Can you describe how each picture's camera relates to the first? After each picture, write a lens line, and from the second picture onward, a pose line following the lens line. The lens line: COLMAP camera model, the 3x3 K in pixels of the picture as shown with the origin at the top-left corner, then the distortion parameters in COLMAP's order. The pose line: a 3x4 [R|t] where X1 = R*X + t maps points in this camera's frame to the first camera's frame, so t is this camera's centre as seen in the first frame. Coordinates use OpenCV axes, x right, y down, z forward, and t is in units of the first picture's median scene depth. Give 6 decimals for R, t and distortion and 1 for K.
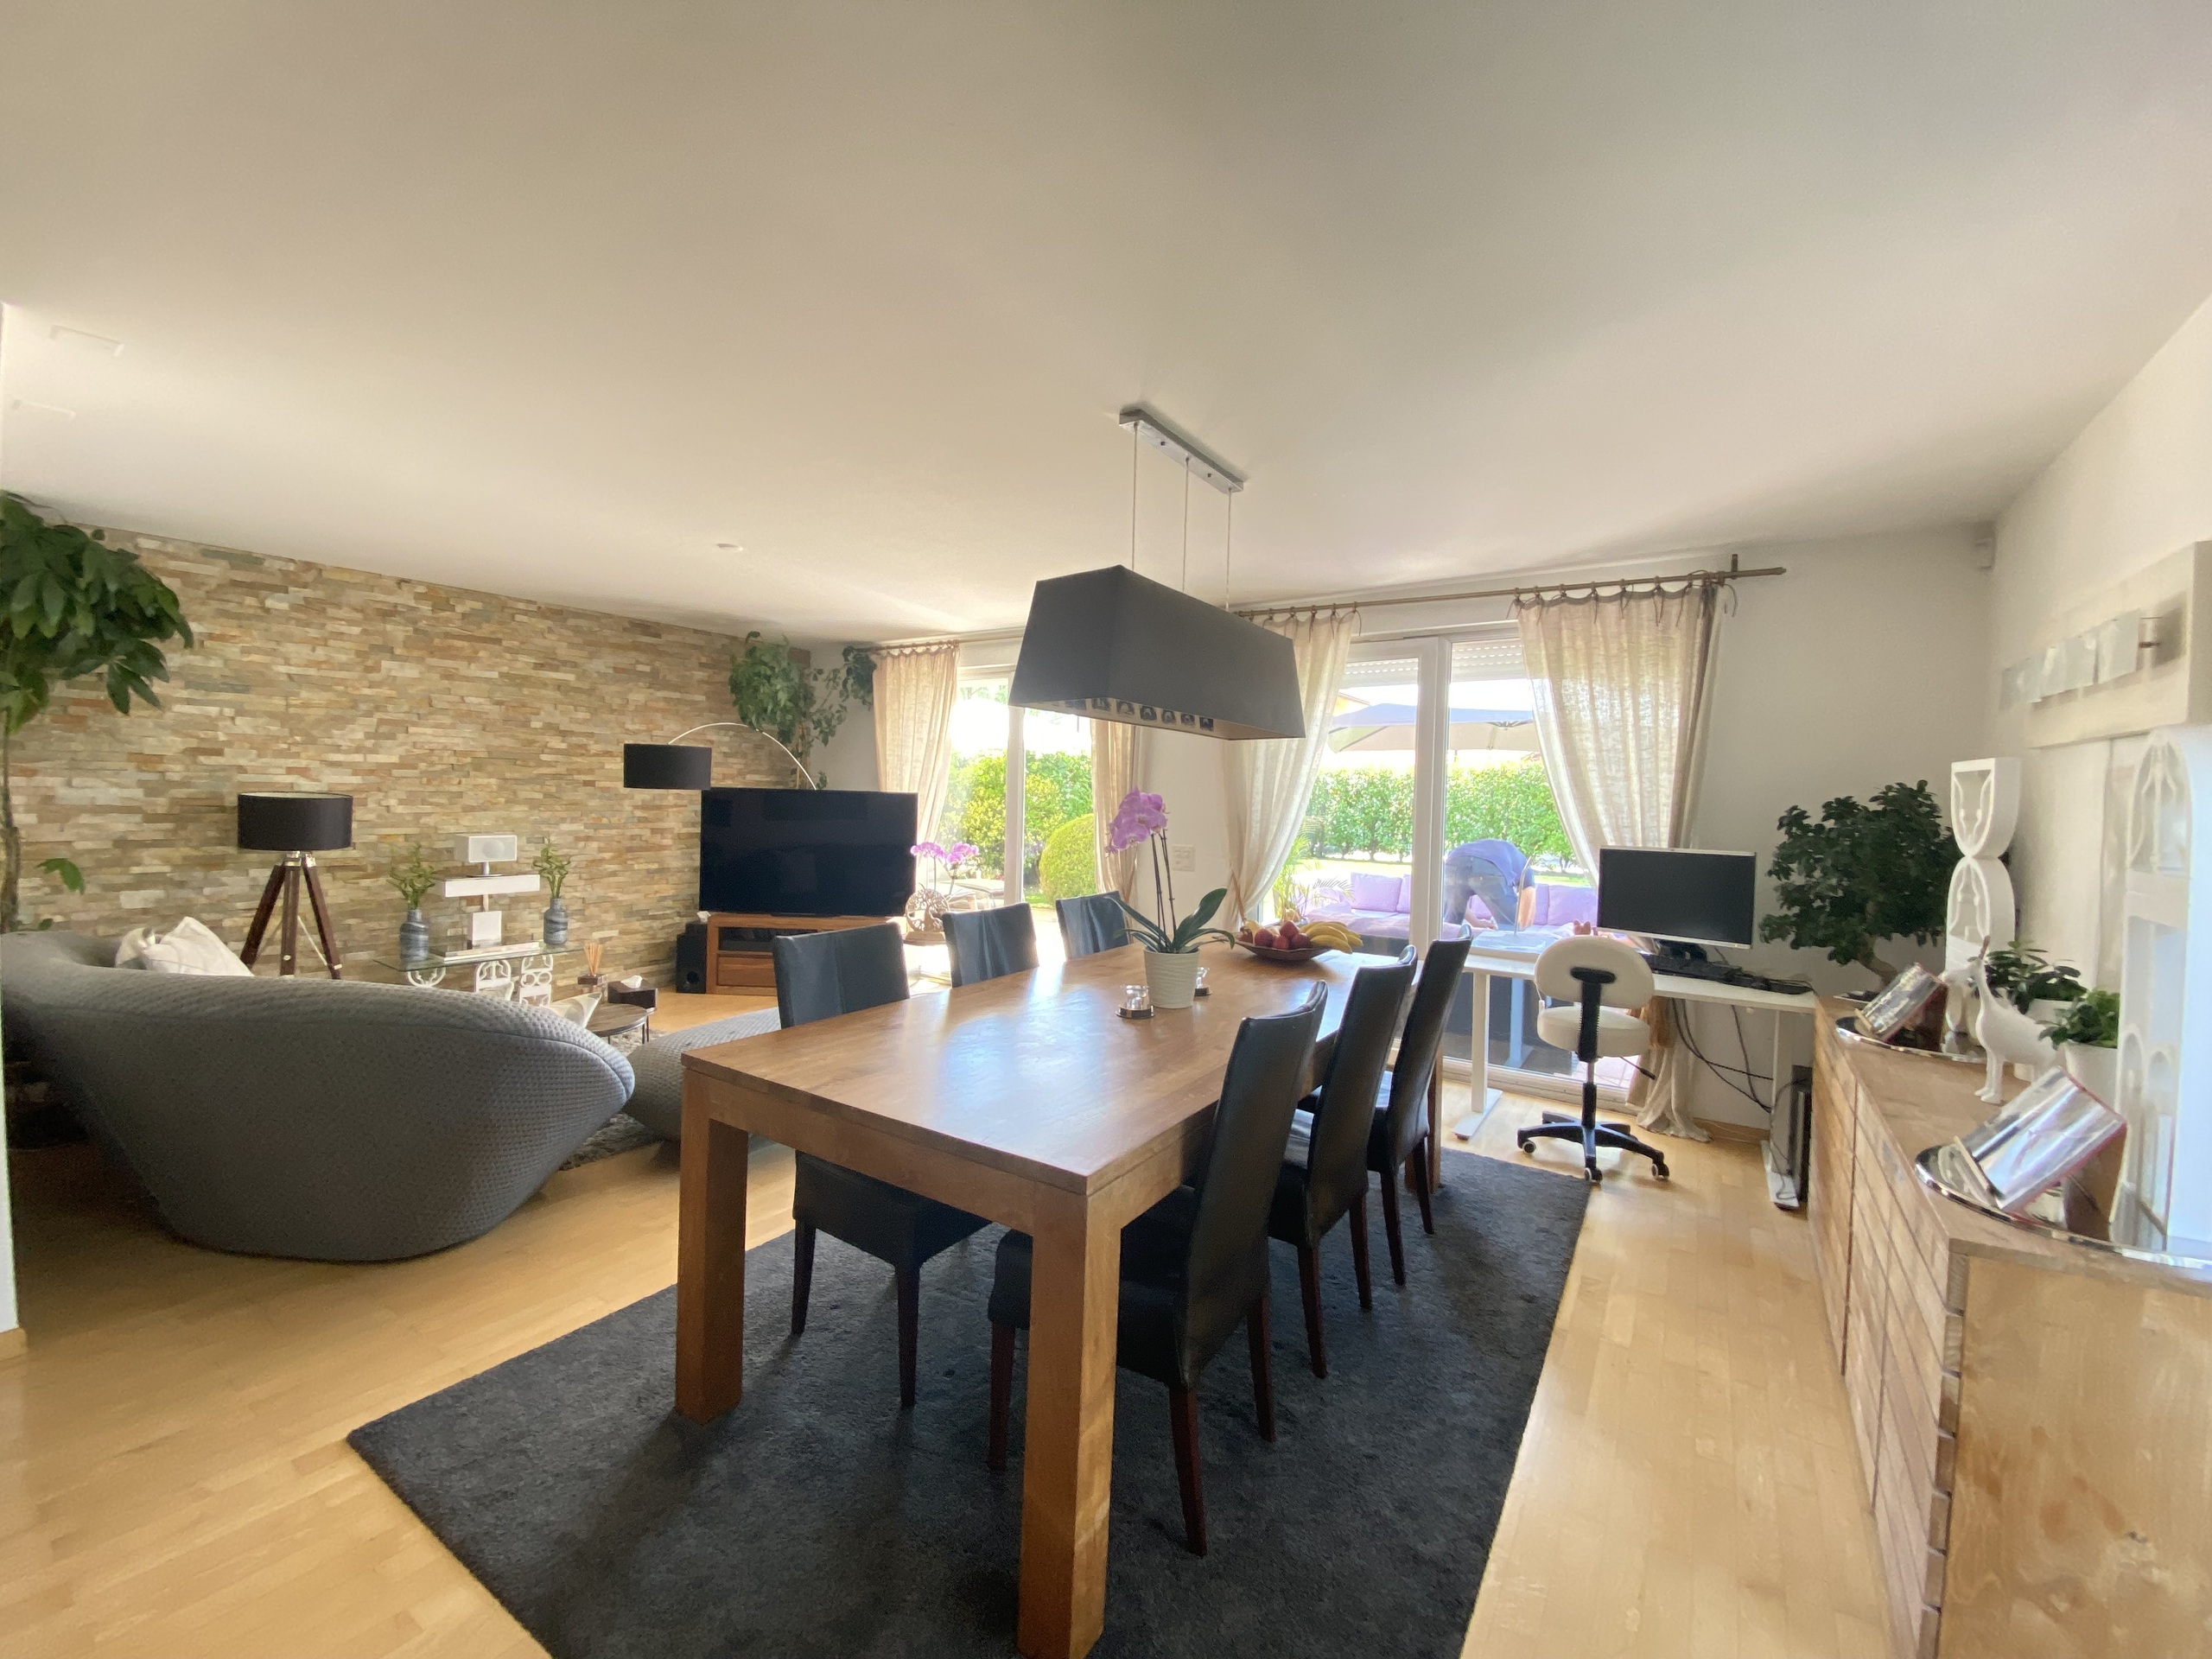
lens RADIAL K [[904.4, 0, 1106.0], [0, 904.4, 829.5], [0, 0, 1]] dist [0.003192, 0.000005]
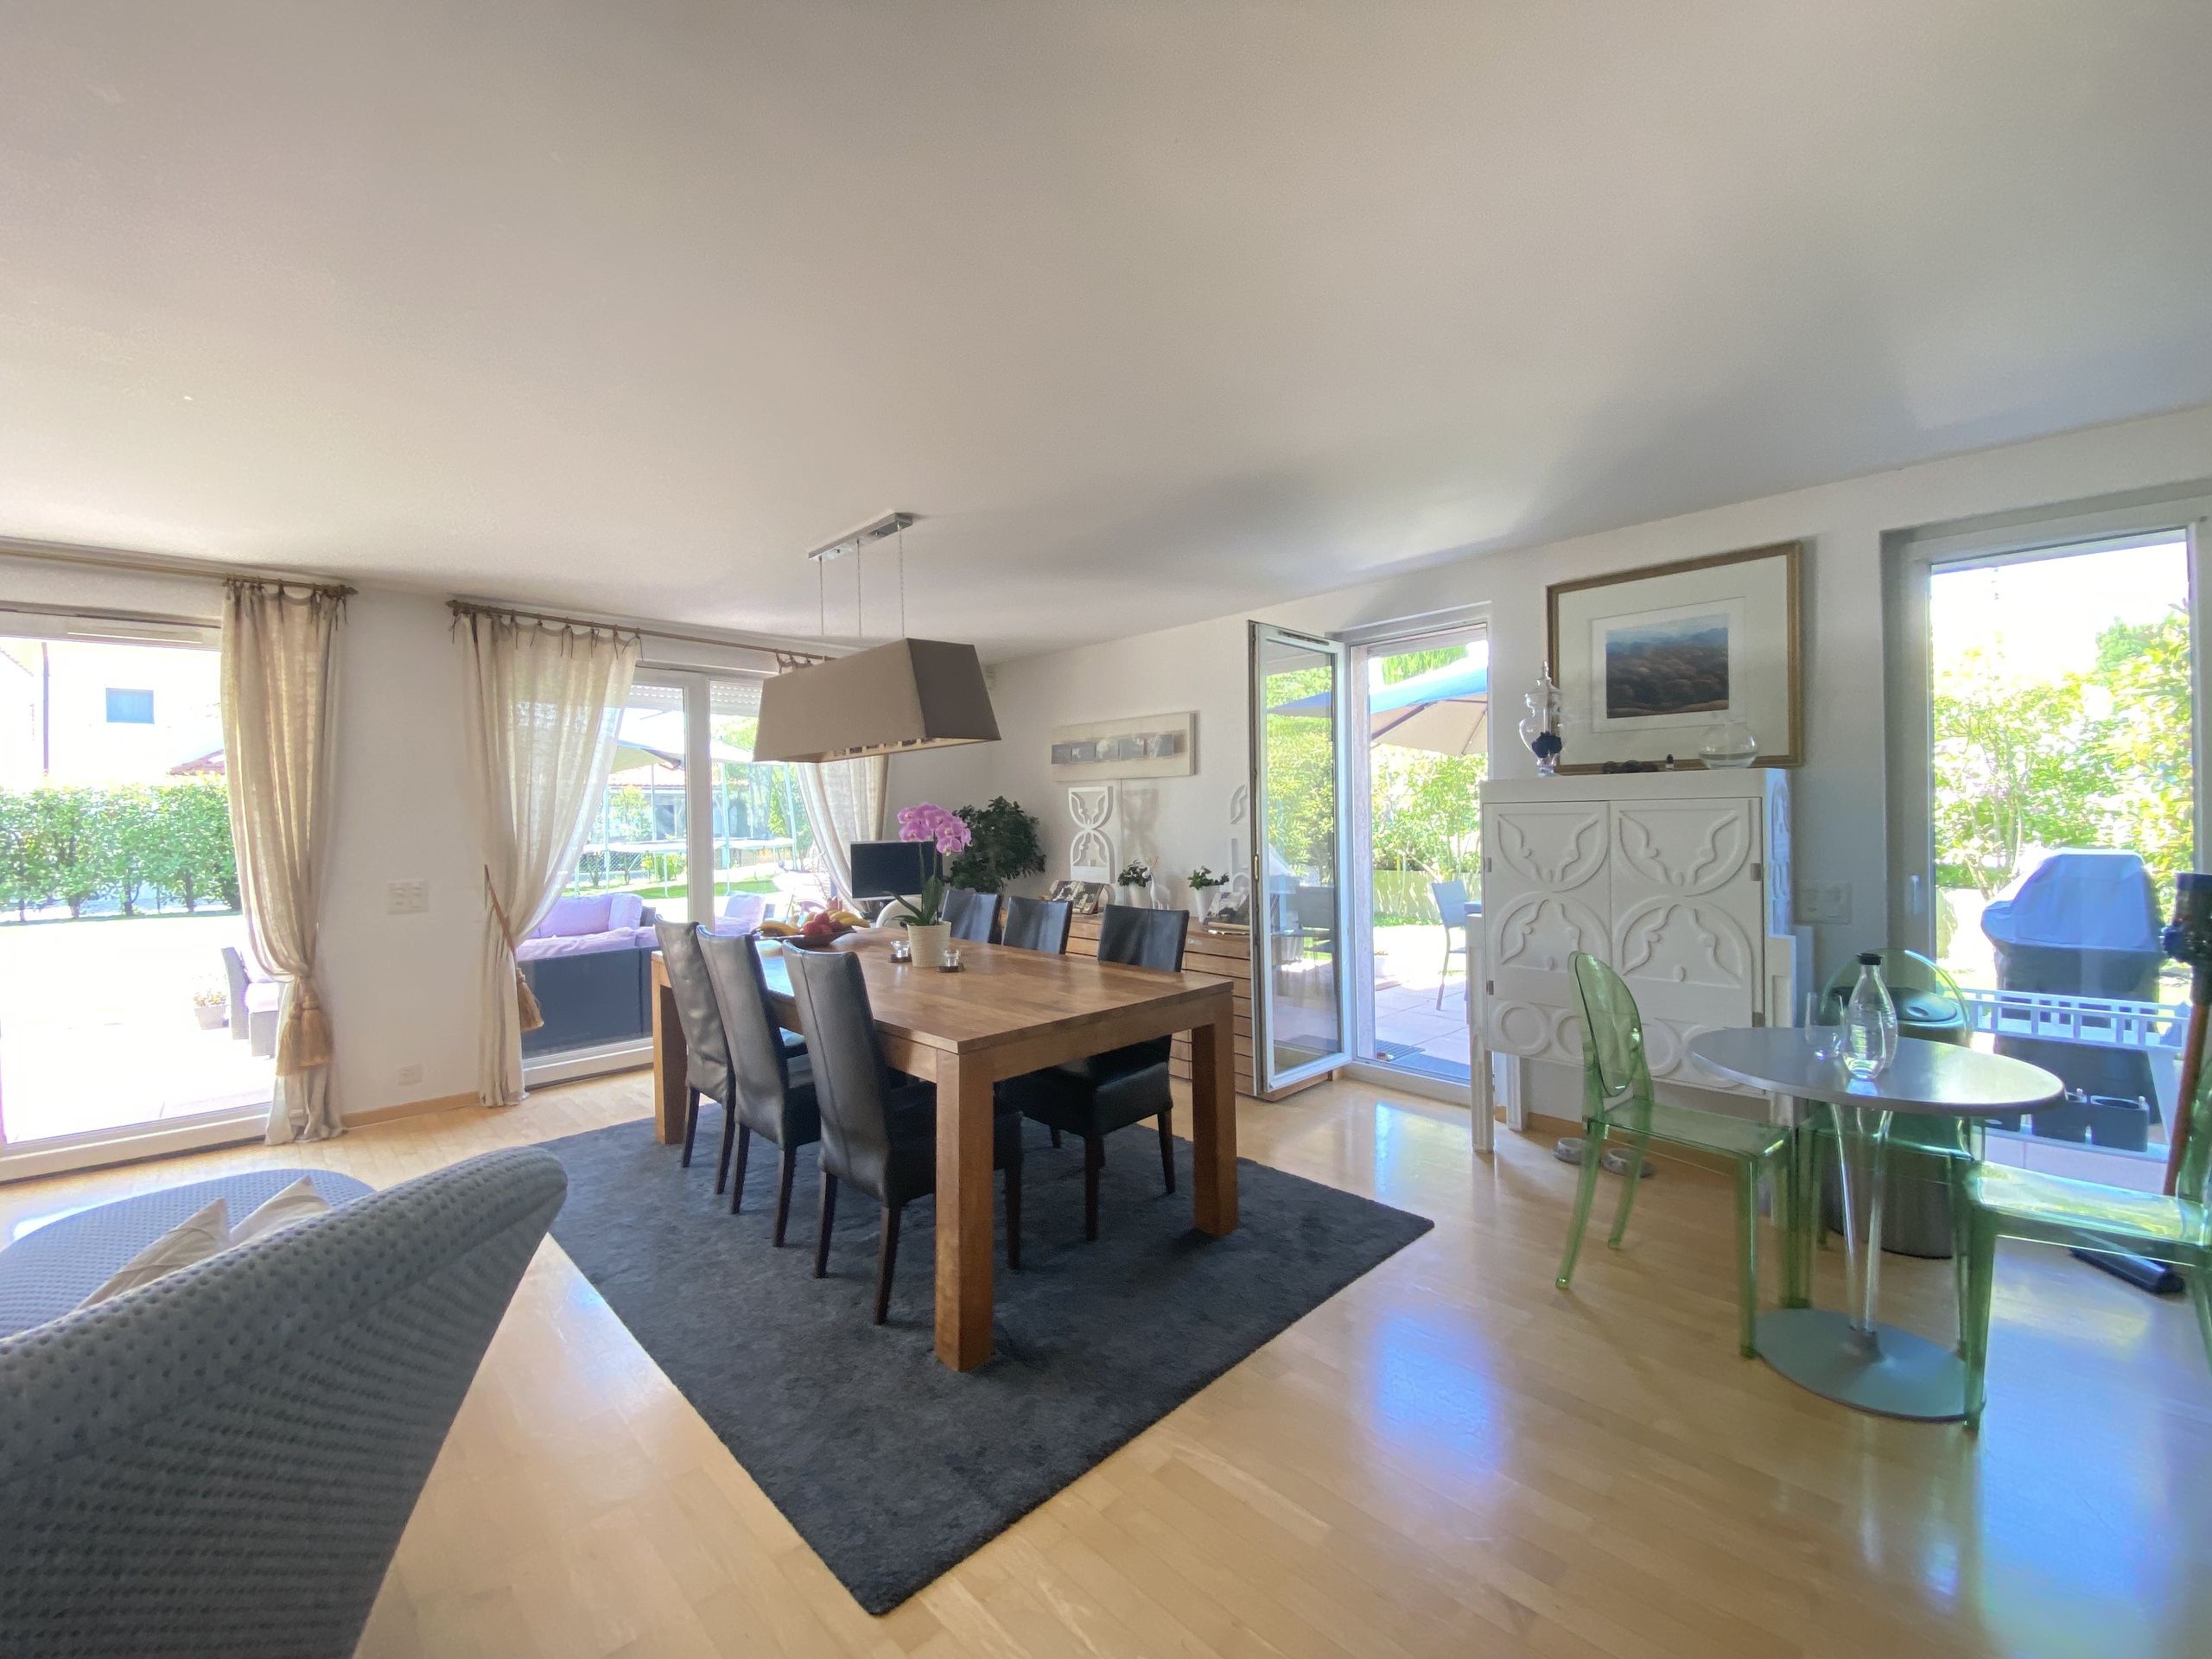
lens RADIAL K [[904.4, 0, 1106.0], [0, 904.4, 829.5], [0, 0, 1]] dist [0.003192, 0.000005]
pose [[0.222475, -0.040807, 0.974084, -0.727548], [0.054612, 0.998077, 0.029339, -0.021354], [-0.973408, 0.046670, 0.224276, 0.276895]]
